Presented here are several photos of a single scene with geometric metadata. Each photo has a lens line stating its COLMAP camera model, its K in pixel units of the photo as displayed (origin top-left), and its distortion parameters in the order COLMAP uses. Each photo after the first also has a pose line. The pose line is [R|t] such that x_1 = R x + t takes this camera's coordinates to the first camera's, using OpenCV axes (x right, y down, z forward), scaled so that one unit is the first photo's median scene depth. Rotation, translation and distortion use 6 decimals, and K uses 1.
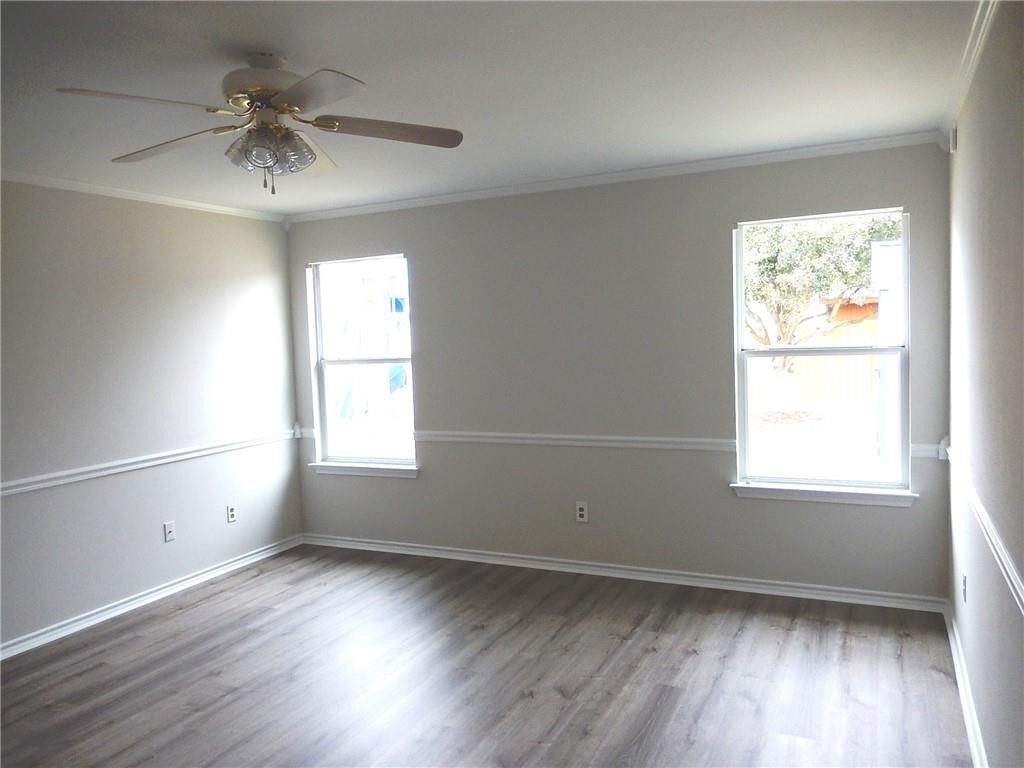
lens RADIAL K [[761.9, 0, 510.6], [0, 761.9, 387.8], [0, 0, 1]] dist [0.001946, -0.019670]
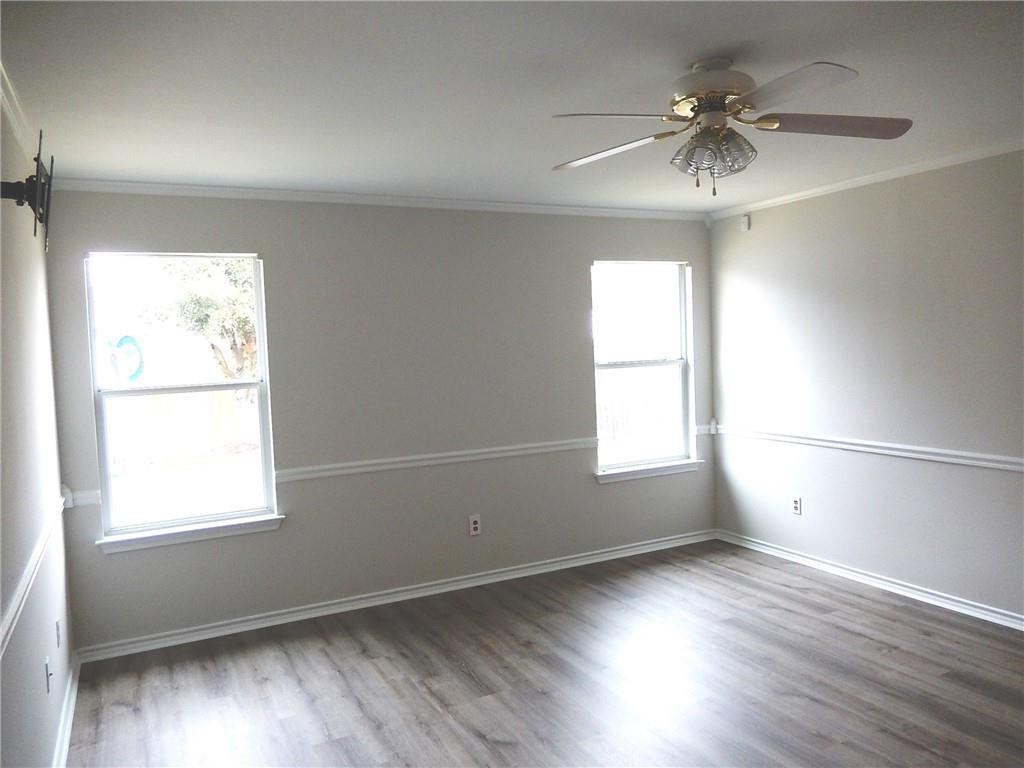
lens RADIAL K [[761.9, 0, 510.3], [0, 761.9, 385.5], [0, 0, 1]] dist [0.001946, -0.019670]
pose [[0.601399, -0.027344, 0.798481, -0.688384], [0.073764, 0.997046, -0.021413, 0.001732], [-0.795536, 0.071777, 0.601639, 0.333596]]
